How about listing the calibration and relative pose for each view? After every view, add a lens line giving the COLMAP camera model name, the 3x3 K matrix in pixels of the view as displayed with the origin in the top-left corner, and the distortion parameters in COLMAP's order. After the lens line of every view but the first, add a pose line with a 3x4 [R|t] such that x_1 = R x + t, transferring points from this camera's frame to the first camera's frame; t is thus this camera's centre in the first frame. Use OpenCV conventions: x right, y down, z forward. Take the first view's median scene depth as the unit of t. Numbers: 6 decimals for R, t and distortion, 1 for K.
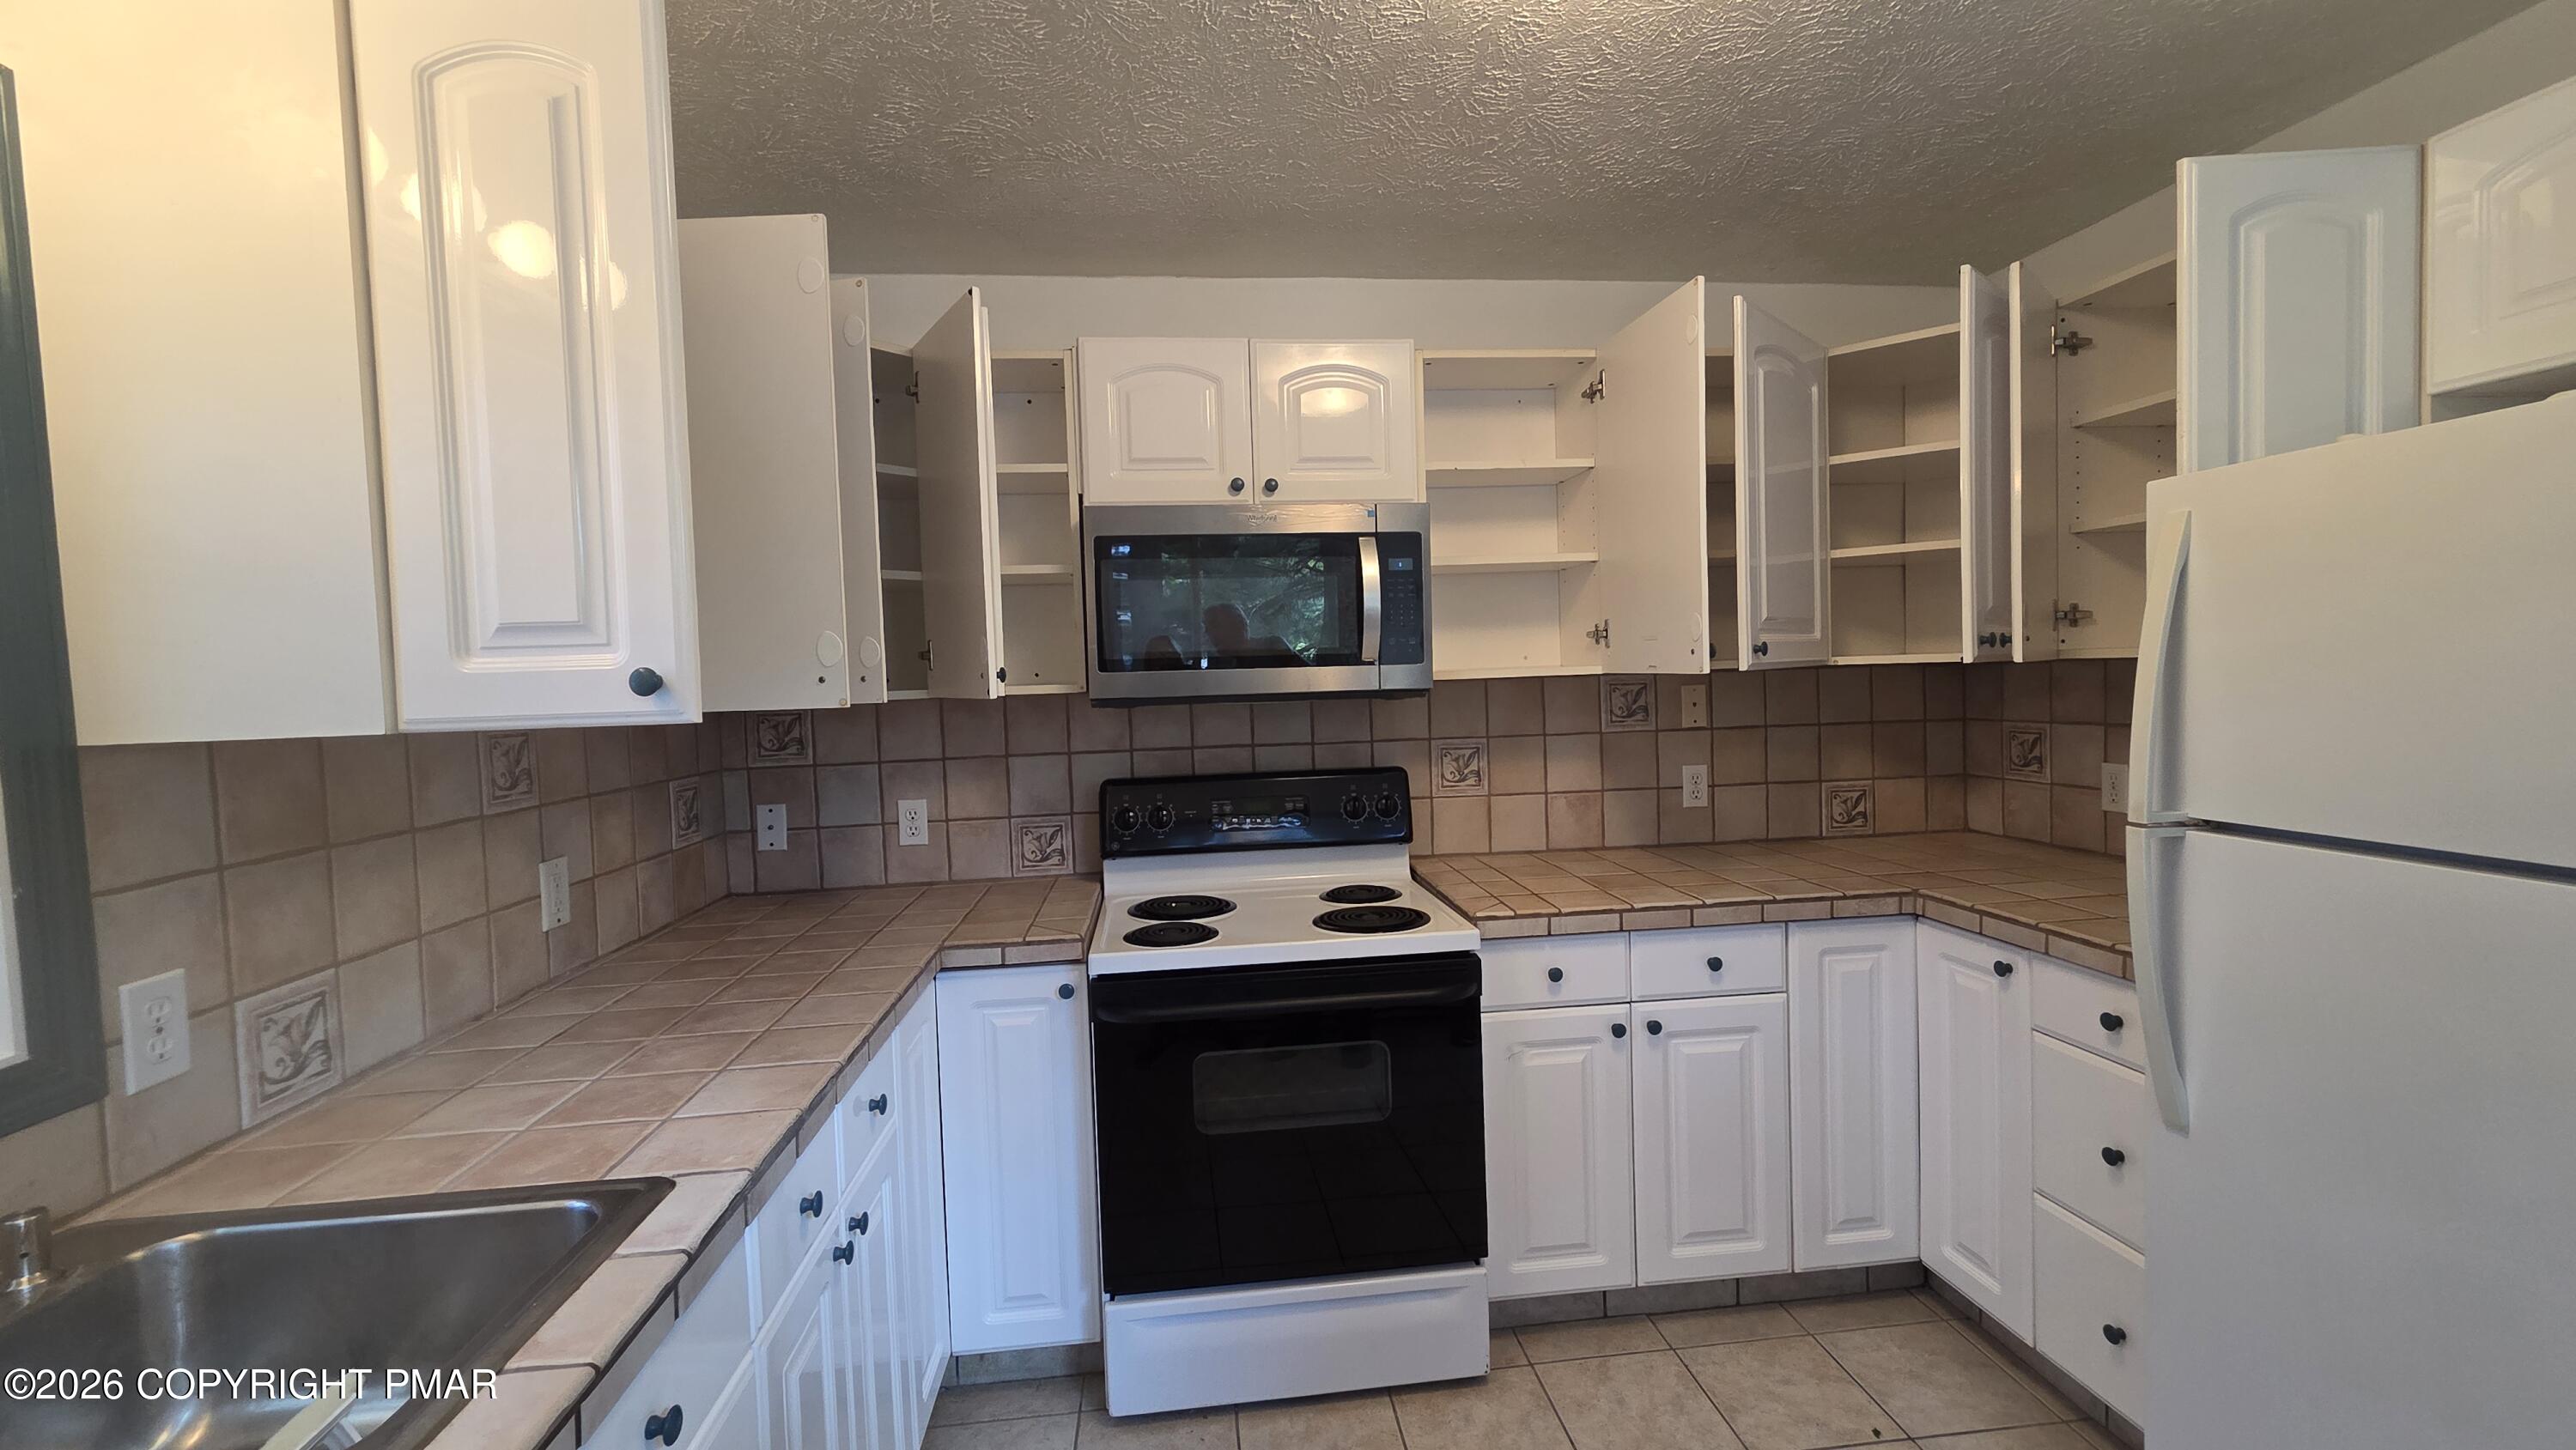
lens RADIAL K [[1054.5, 0, 1288.0], [0, 1054.5, 725.0], [0, 0, 1]] dist [0.001434, 0.000071]
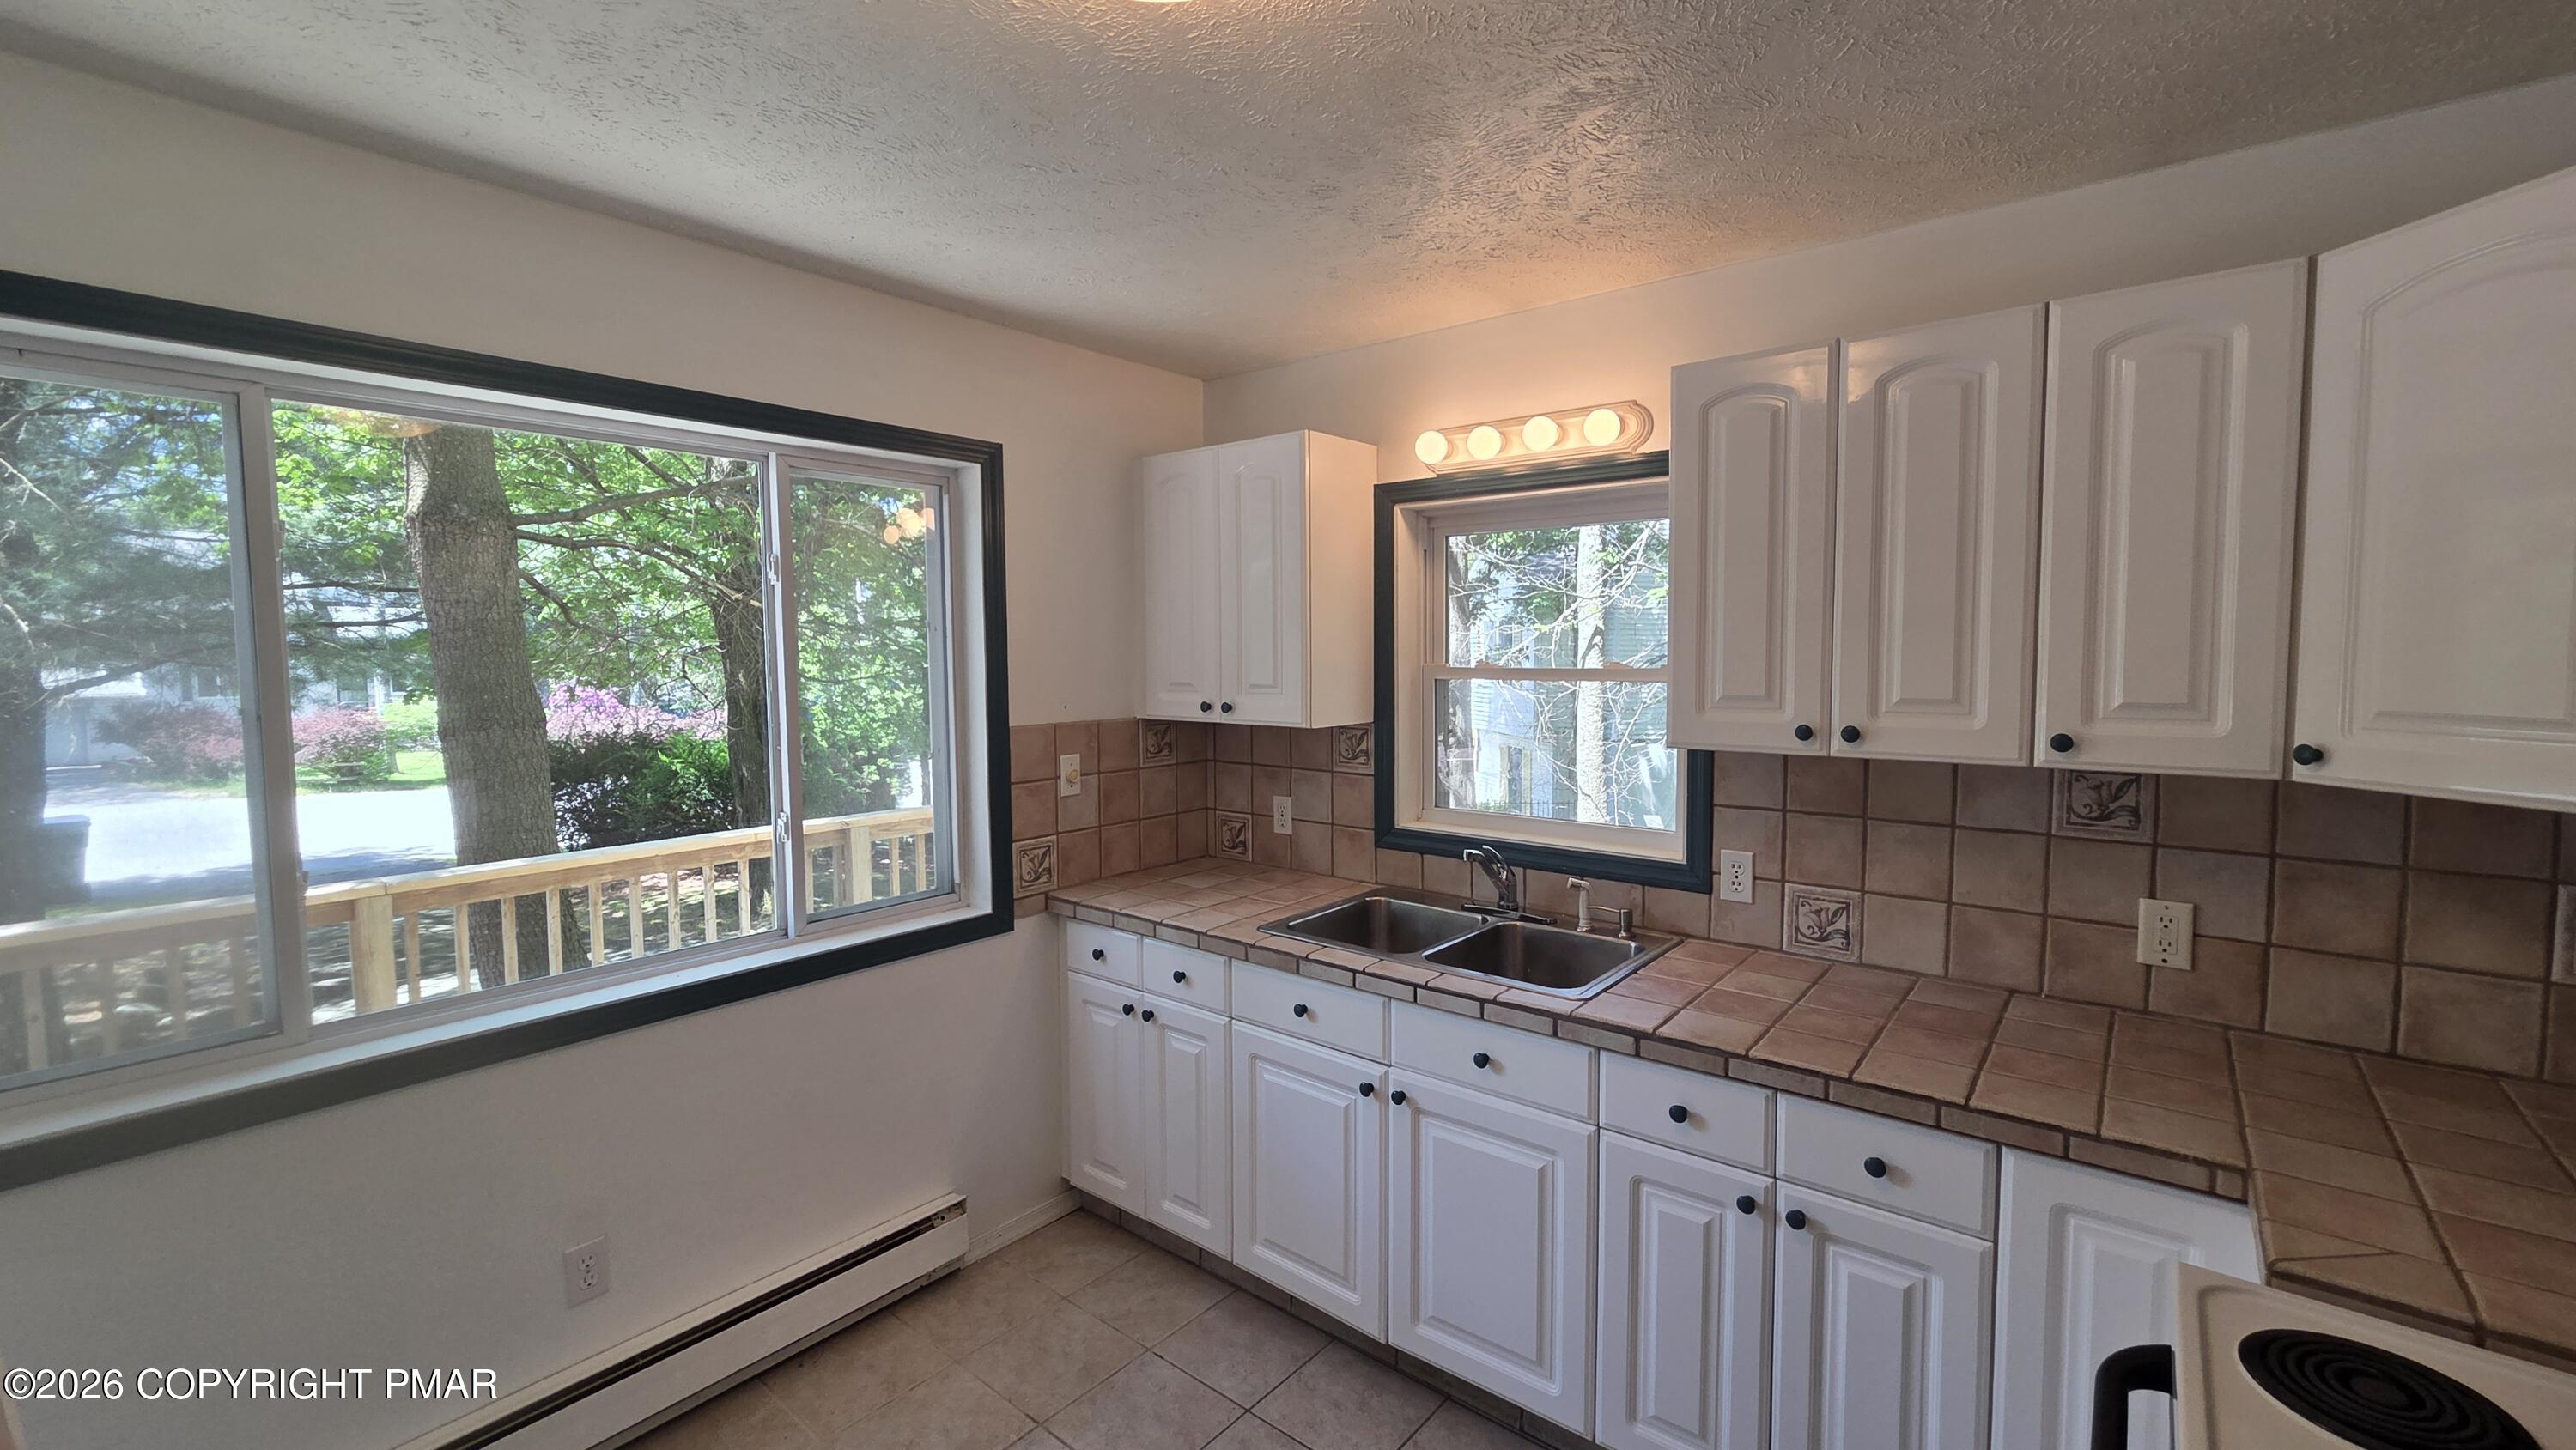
lens RADIAL K [[1054.5, 0, 1288.0], [0, 1054.5, 725.0], [0, 0, 1]] dist [0.001434, 0.000071]
pose [[-0.713324, 0.086071, -0.695529, 0.530386], [-0.008075, 0.991355, 0.130961, -0.147243], [0.700788, 0.099034, -0.706462, 0.976628]]
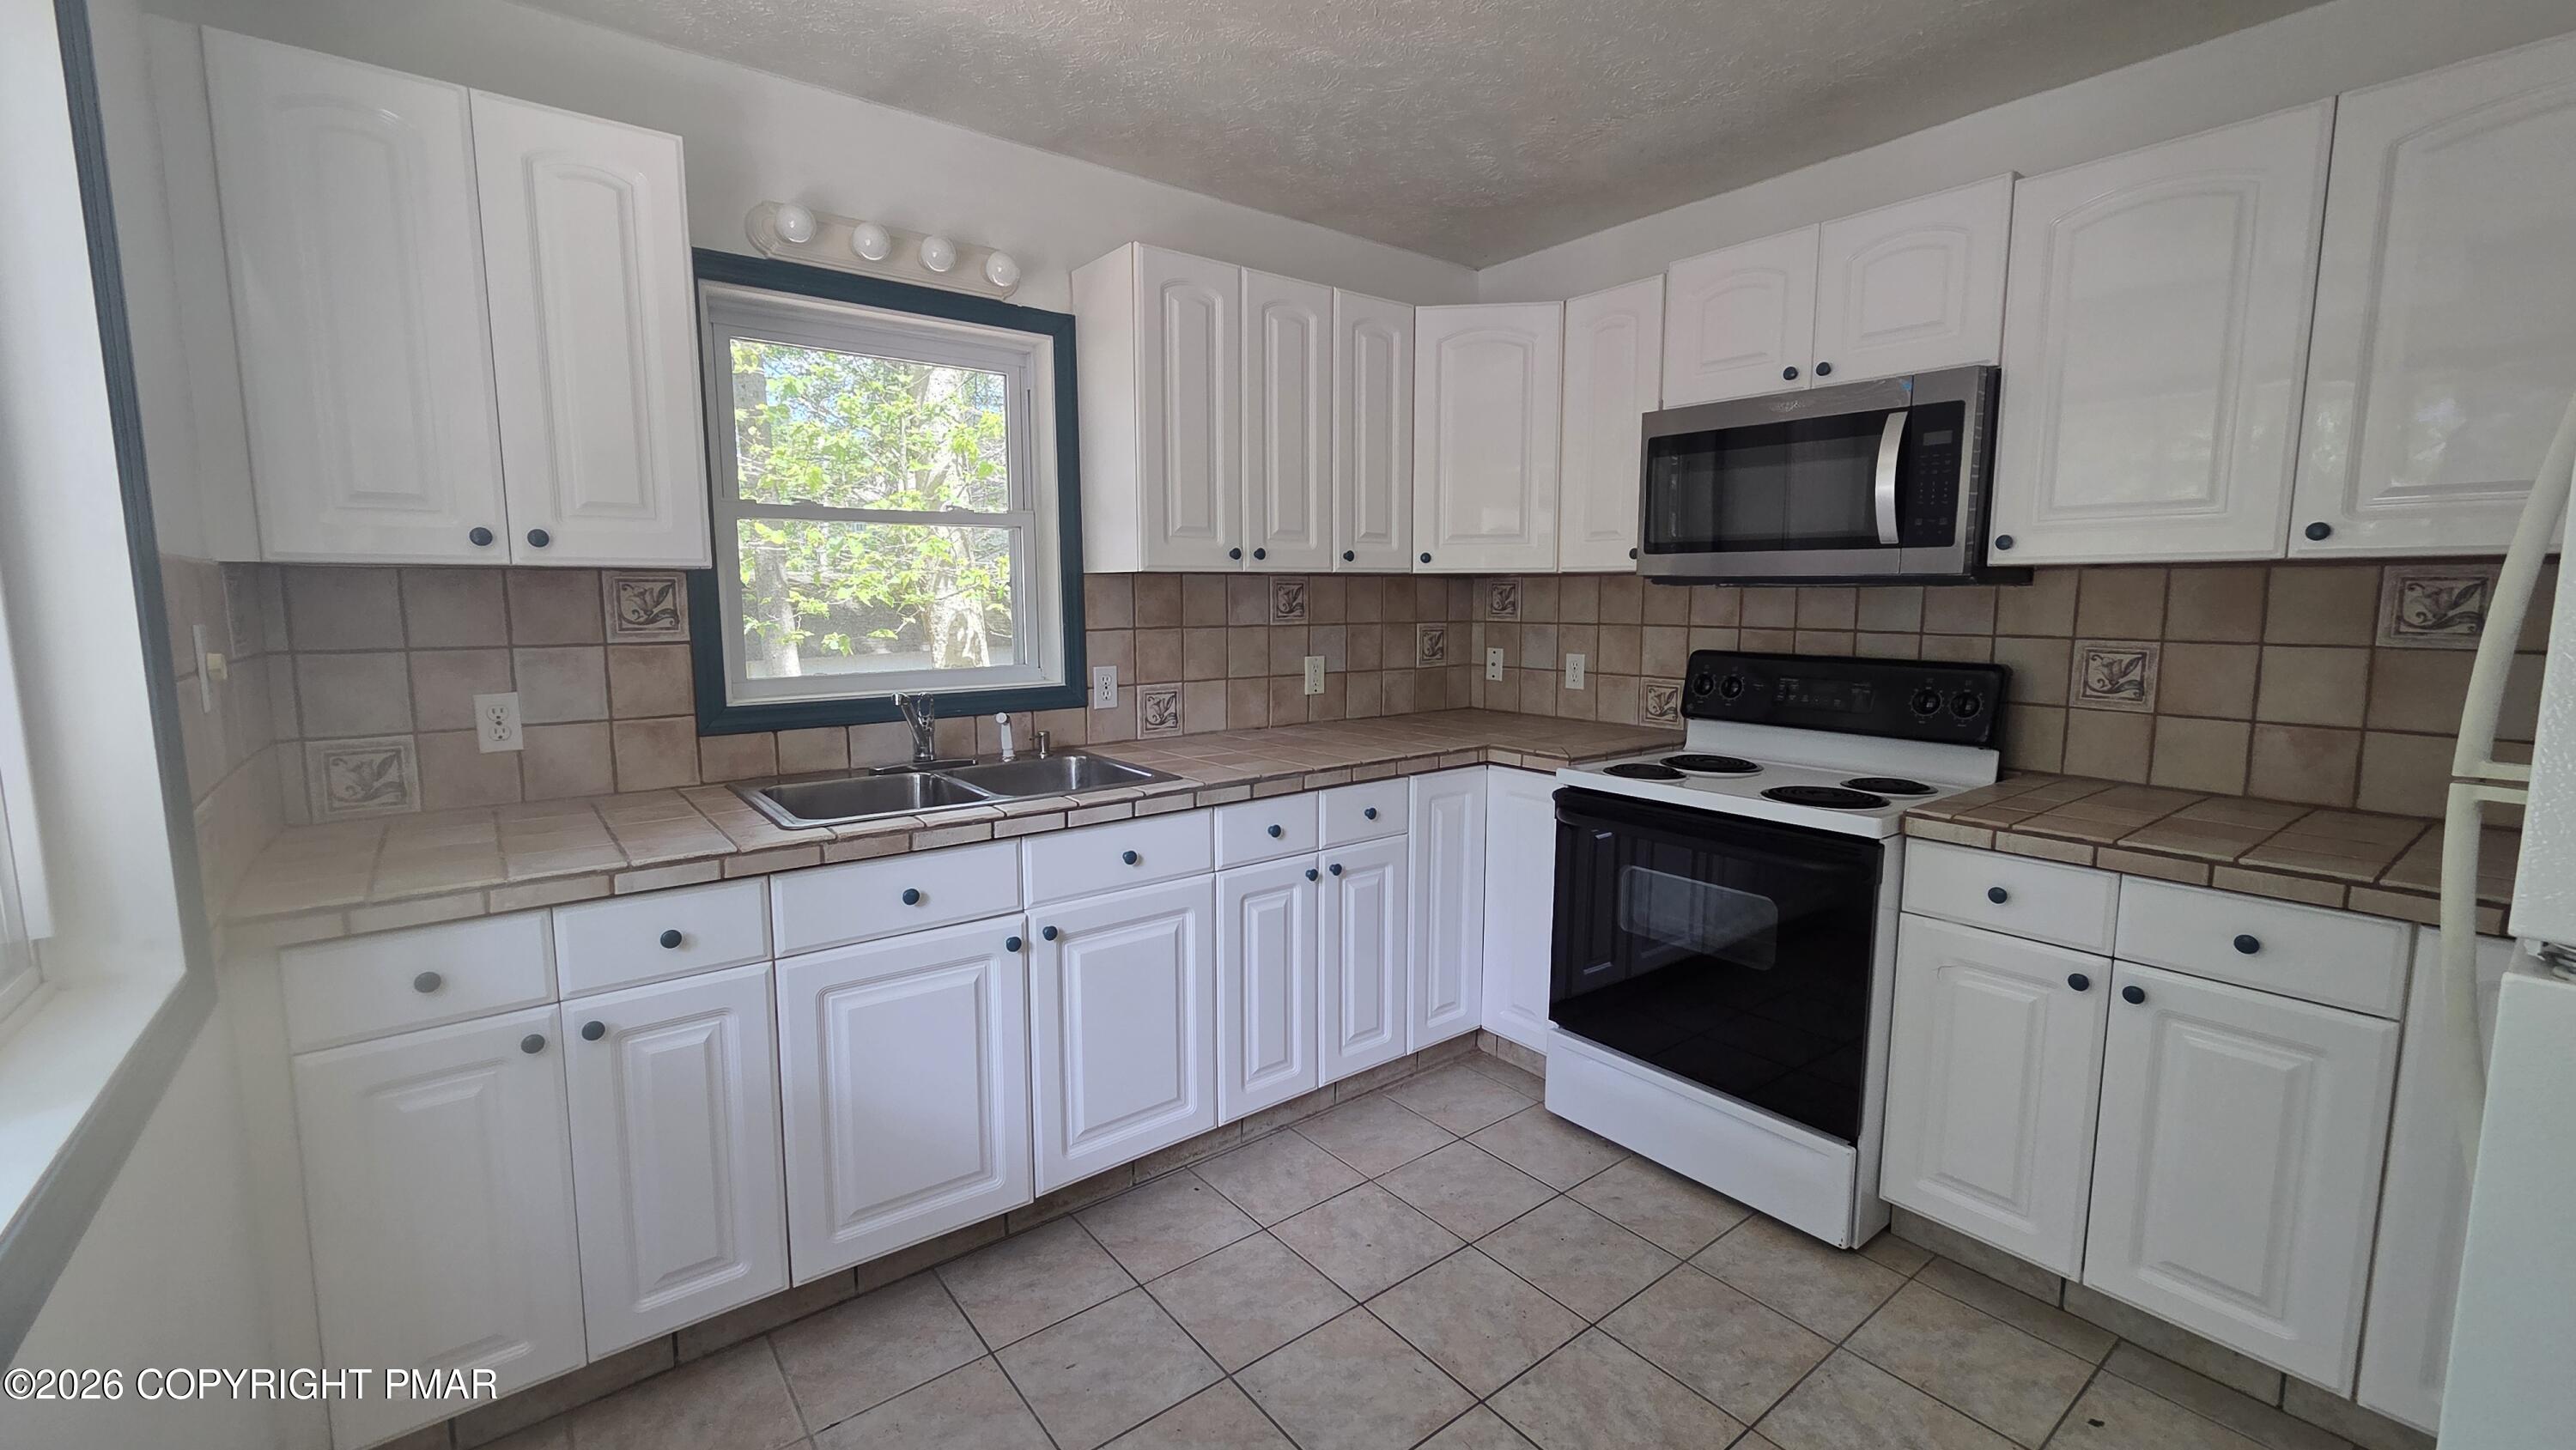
lens RADIAL K [[1054.5, 0, 1288.0], [0, 1054.5, 725.0], [0, 0, 1]] dist [0.001434, 0.000071]
pose [[0.528069, 0.140972, -0.837419, 0.693489], [-0.059048, 0.989833, 0.129395, 0.013080], [0.847146, -0.018881, 0.531024, 0.012883]]
